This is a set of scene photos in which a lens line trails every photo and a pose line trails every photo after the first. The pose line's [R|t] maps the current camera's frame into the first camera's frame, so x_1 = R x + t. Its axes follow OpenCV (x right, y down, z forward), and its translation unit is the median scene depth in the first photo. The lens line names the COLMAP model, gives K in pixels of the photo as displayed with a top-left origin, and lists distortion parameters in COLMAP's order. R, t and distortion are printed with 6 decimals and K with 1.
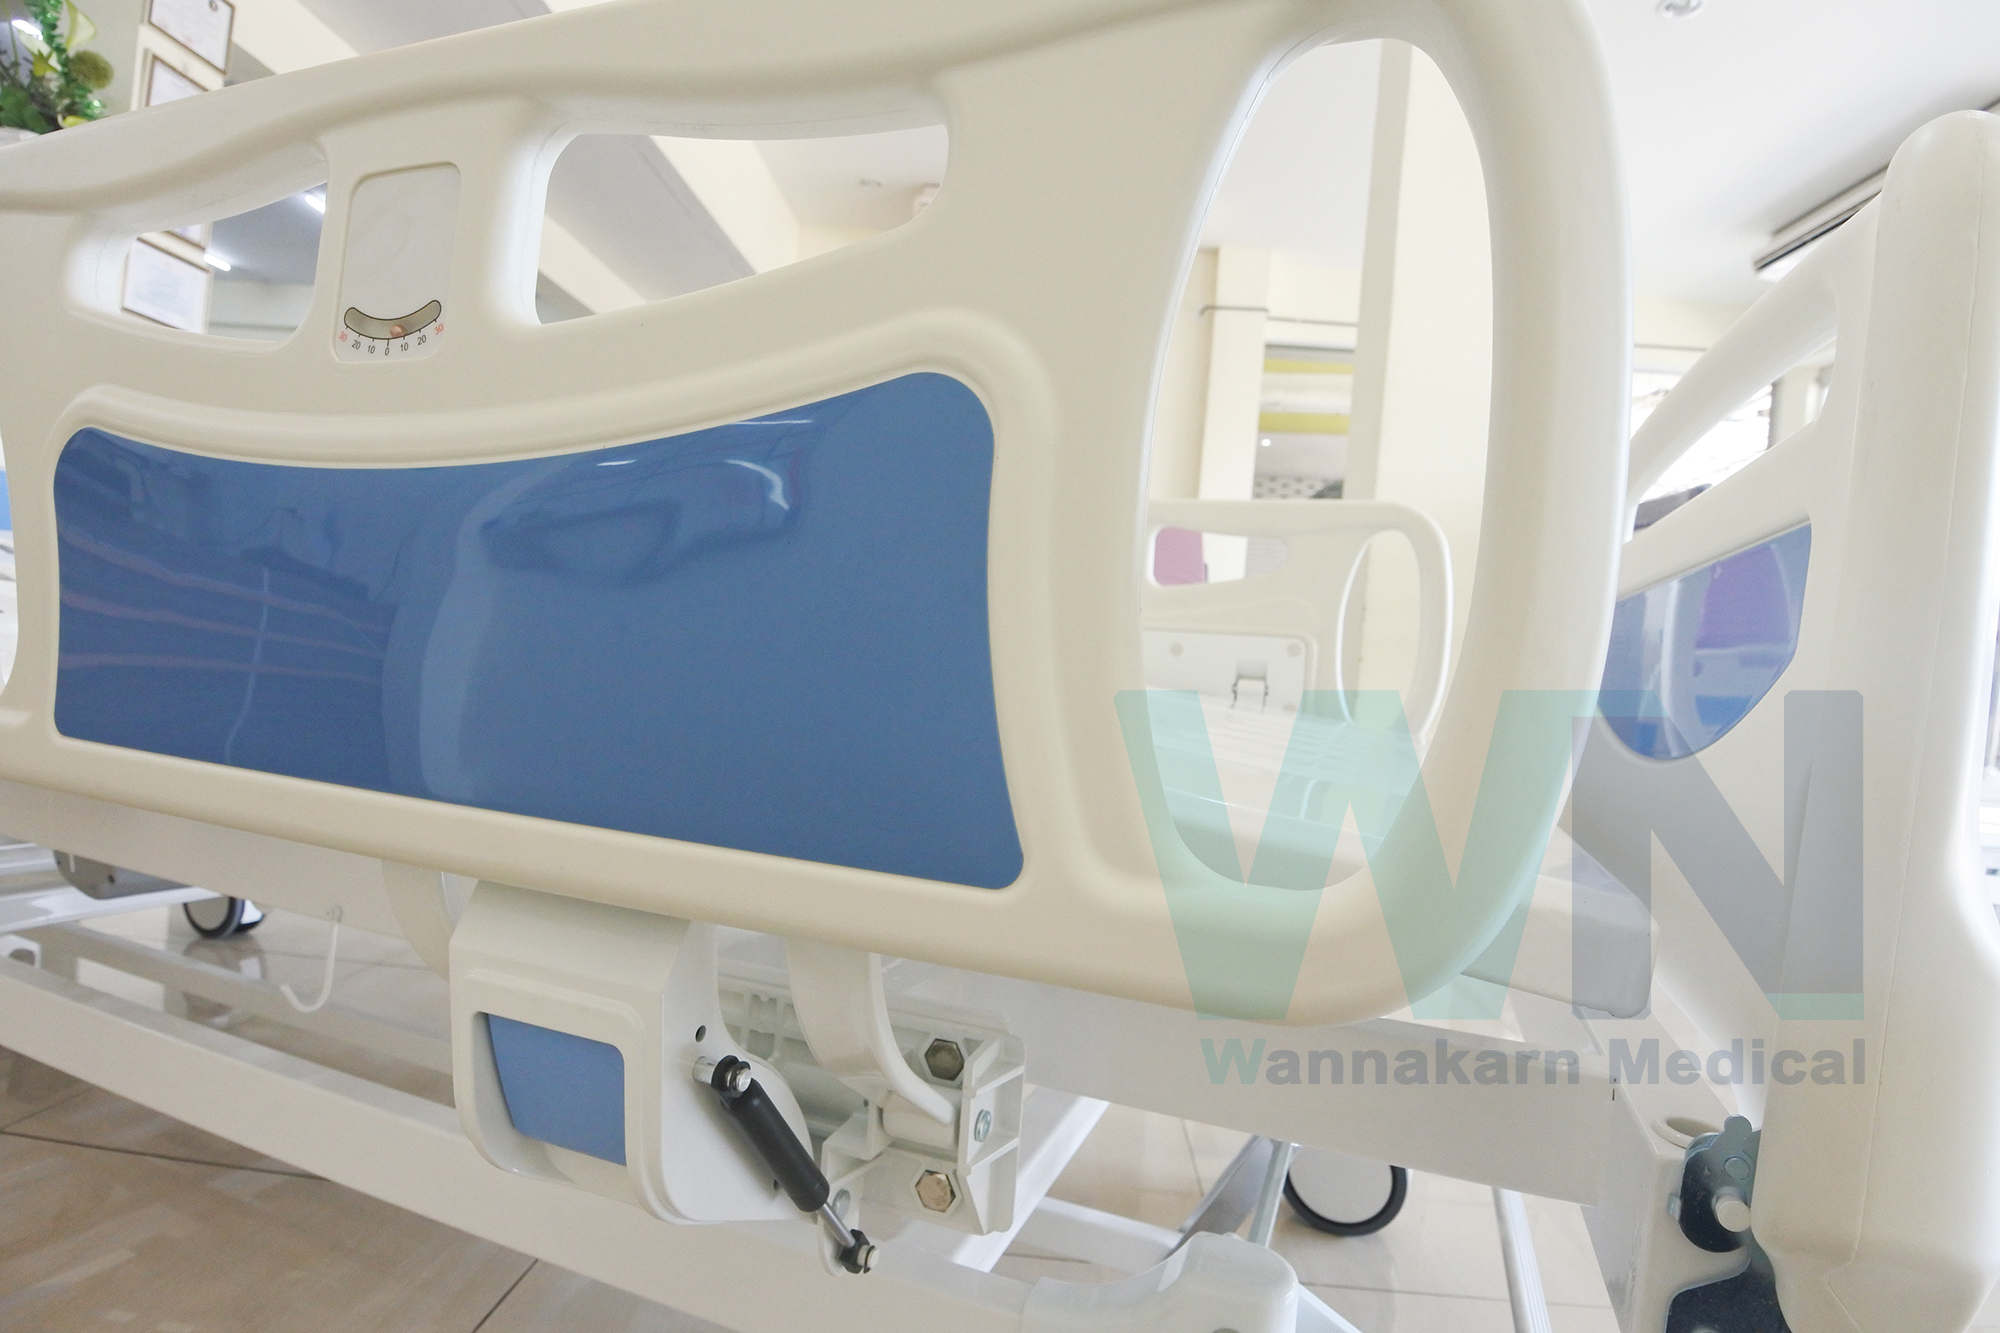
lens RADIAL K [[1050.7, 0, 1000.0], [0, 1050.7, 666.5], [0, 0, 1]] dist [-0.054757, 0.018136]
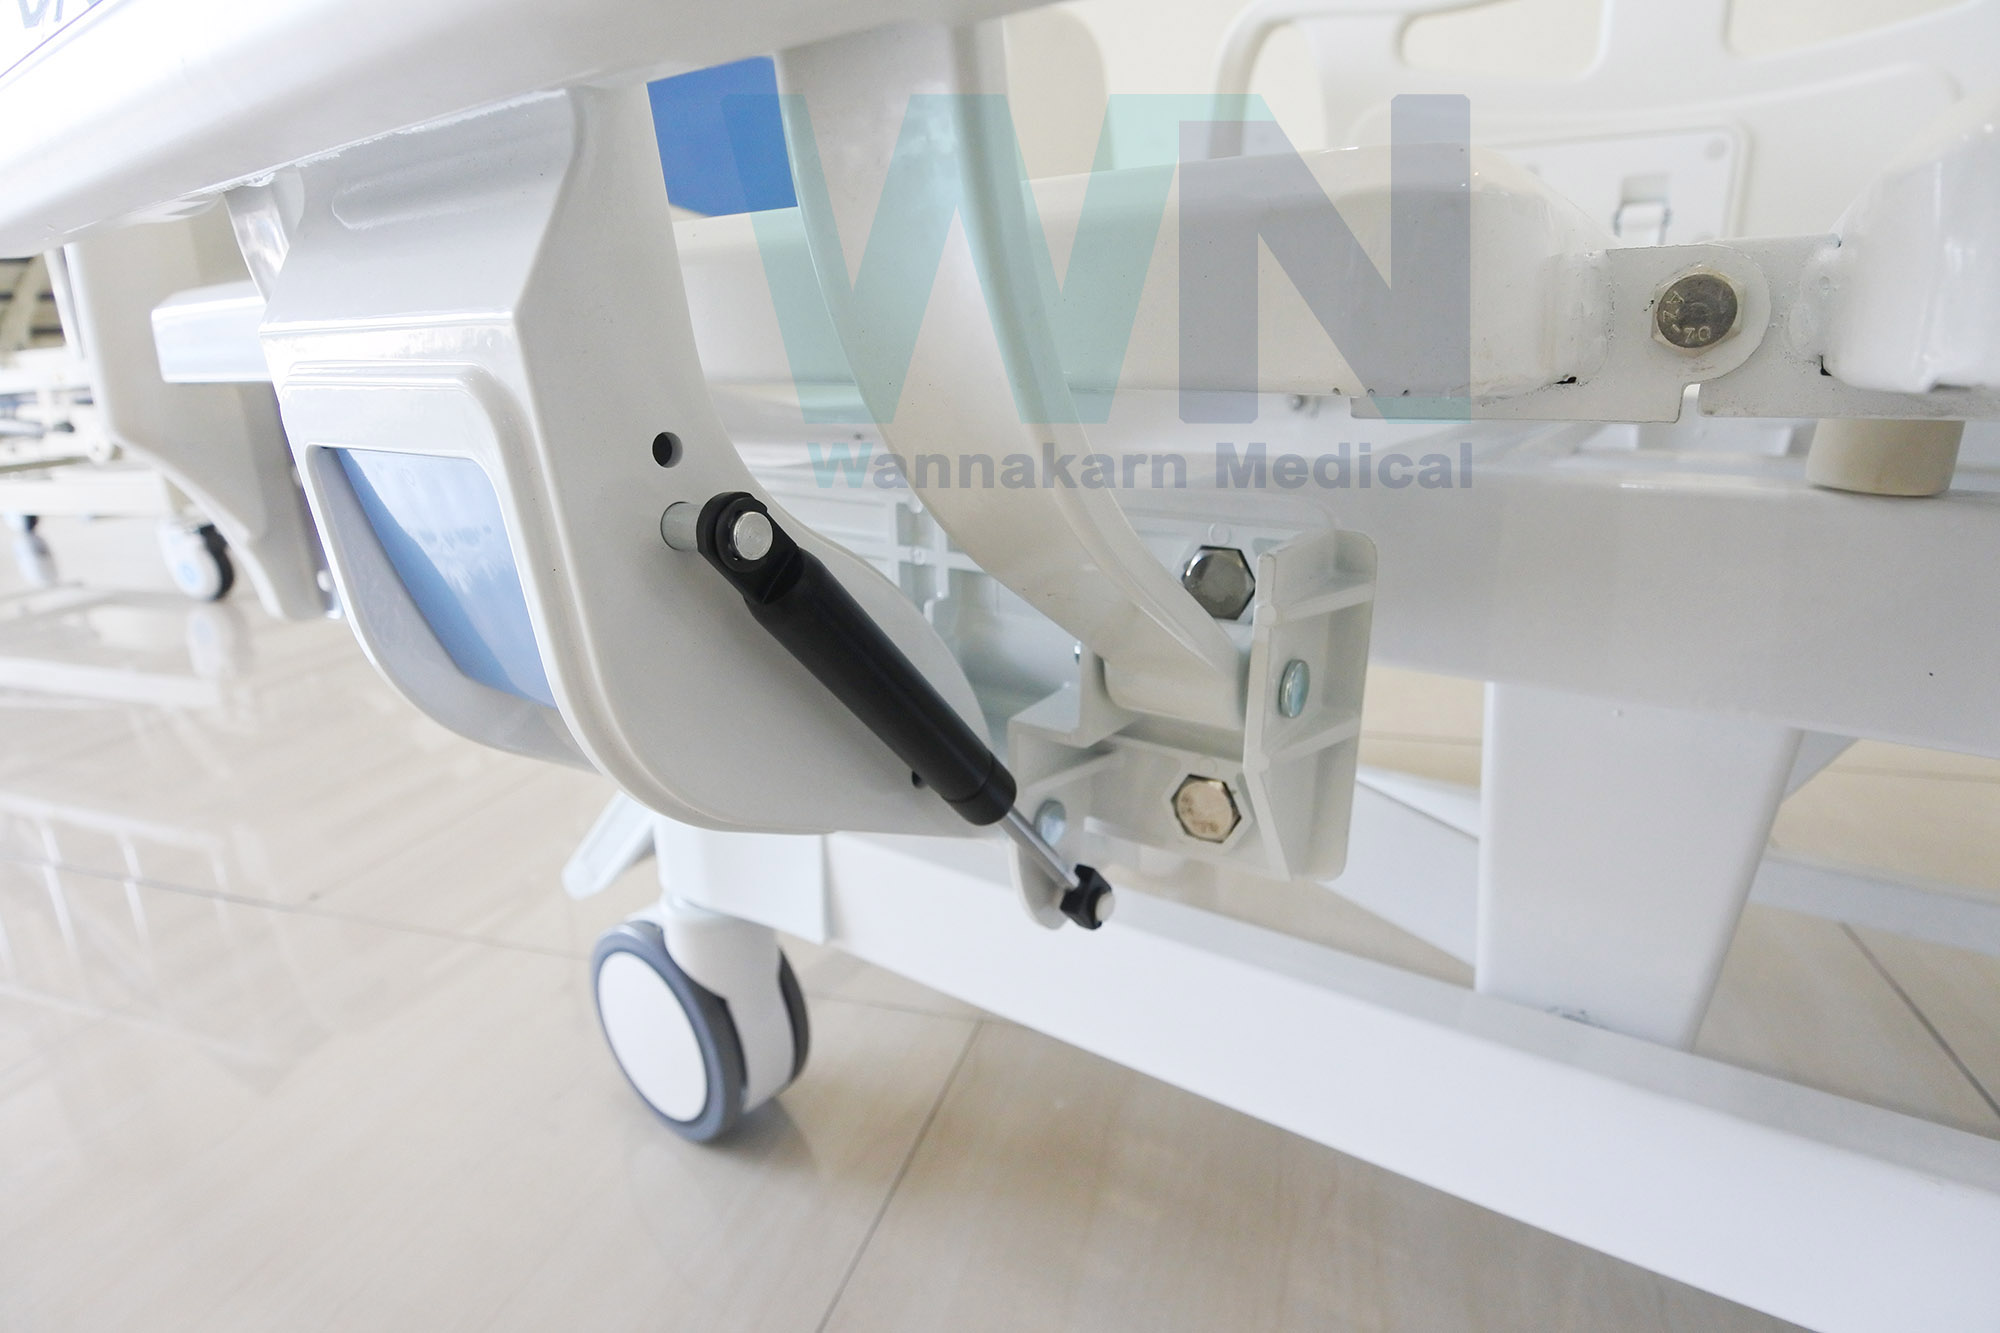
lens RADIAL K [[1050.7, 0, 1000.0], [0, 1050.7, 666.5], [0, 0, 1]] dist [-0.054757, 0.018136]
pose [[0.966983, 0.001859, -0.254835, -0.023972], [0.073433, 0.955527, 0.285615, 0.256454], [0.244032, -0.294898, 0.923842, 0.458331]]
